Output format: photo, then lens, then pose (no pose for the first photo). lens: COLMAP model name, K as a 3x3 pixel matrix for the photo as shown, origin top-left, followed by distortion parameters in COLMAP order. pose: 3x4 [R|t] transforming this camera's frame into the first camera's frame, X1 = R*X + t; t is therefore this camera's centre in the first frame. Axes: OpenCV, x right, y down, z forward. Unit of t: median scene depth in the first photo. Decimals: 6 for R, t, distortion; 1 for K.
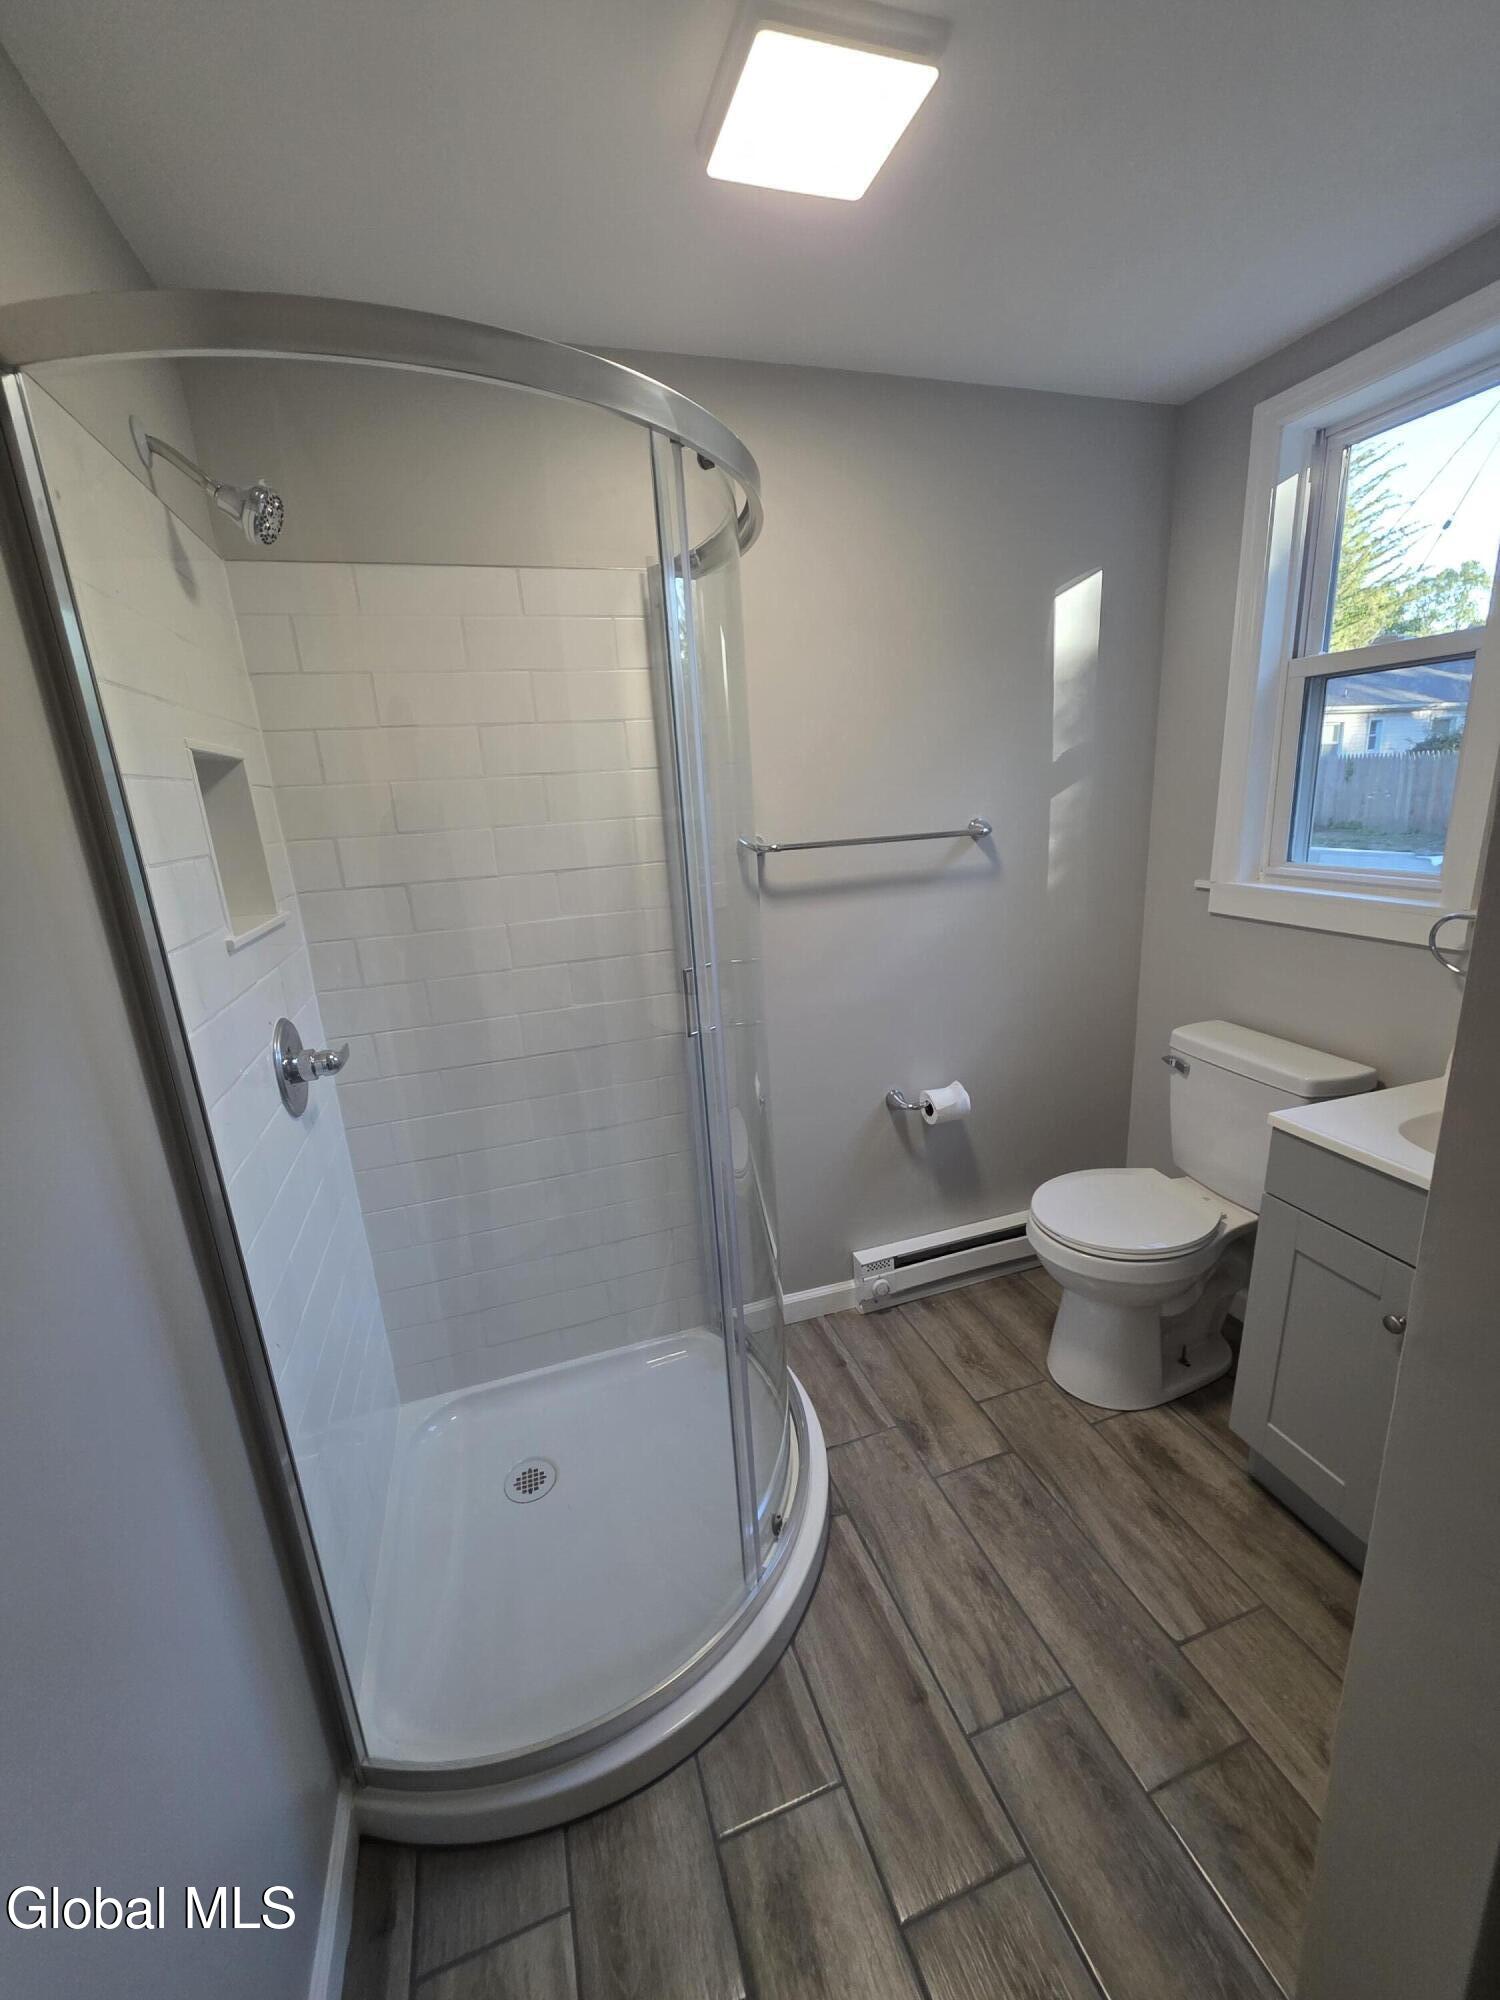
lens RADIAL K [[801.2, 0, 752.8], [0, 801.2, 999.1], [0, 0, 1]] dist [0.000282, 0.000323]
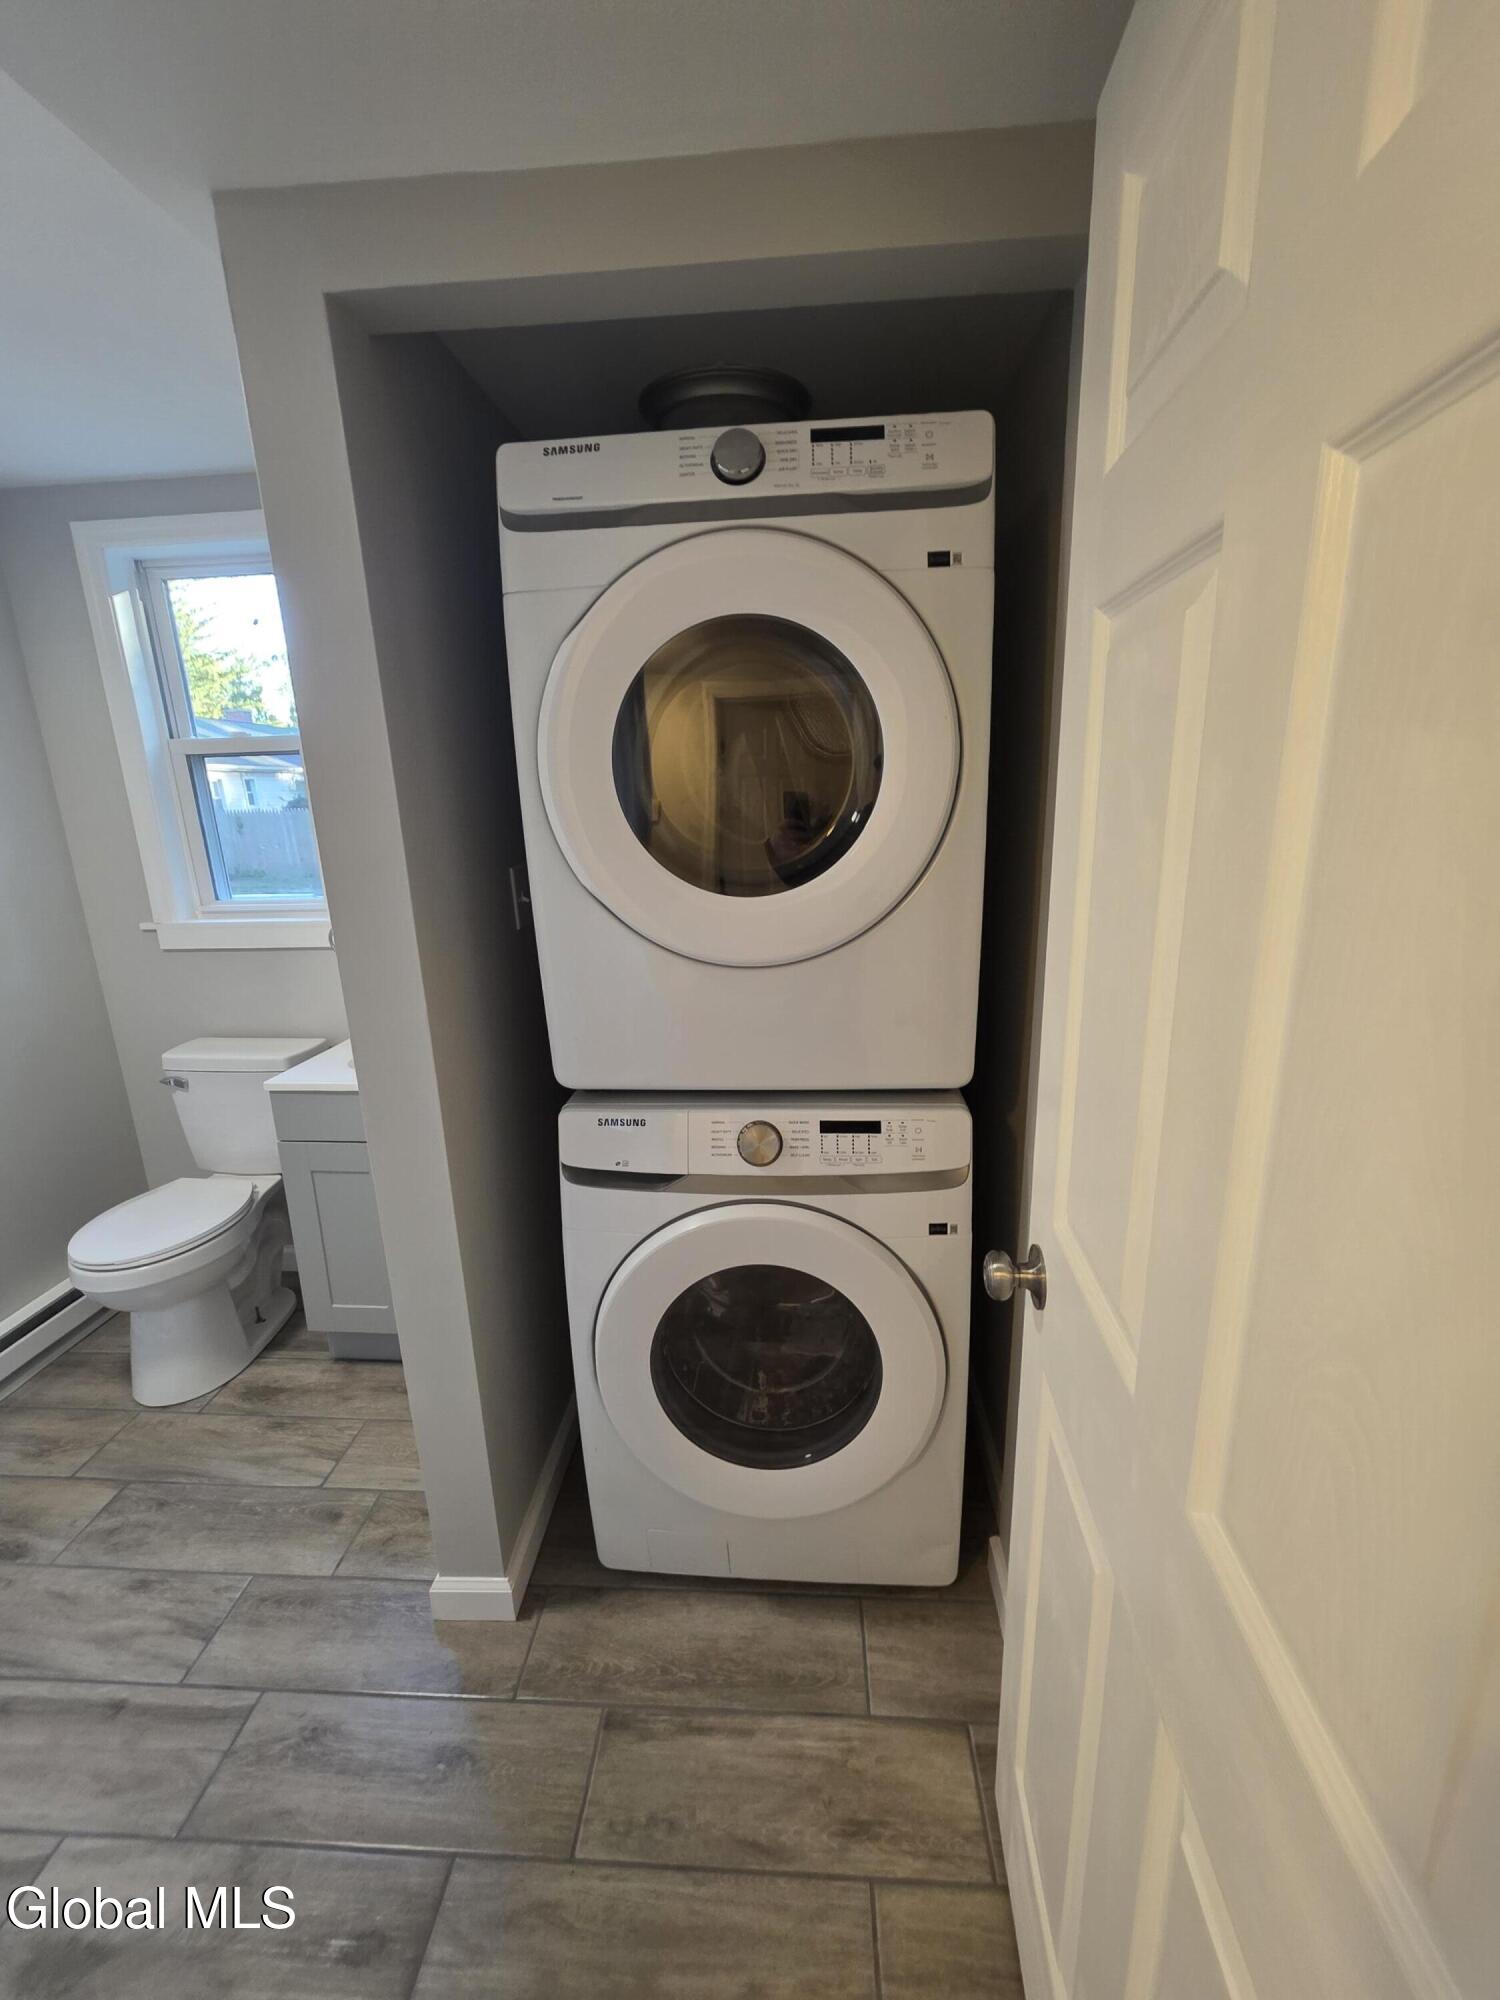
lens RADIAL K [[801.2, 0, 754.6], [0, 801.2, 997.1], [0, 0, 1]] dist [0.000282, 0.000323]
pose [[0.378344, -0.185838, 0.906819, -0.178169], [0.243401, 0.965139, 0.096237, 0.058549], [-0.893091, 0.184310, 0.410388, -0.235703]]
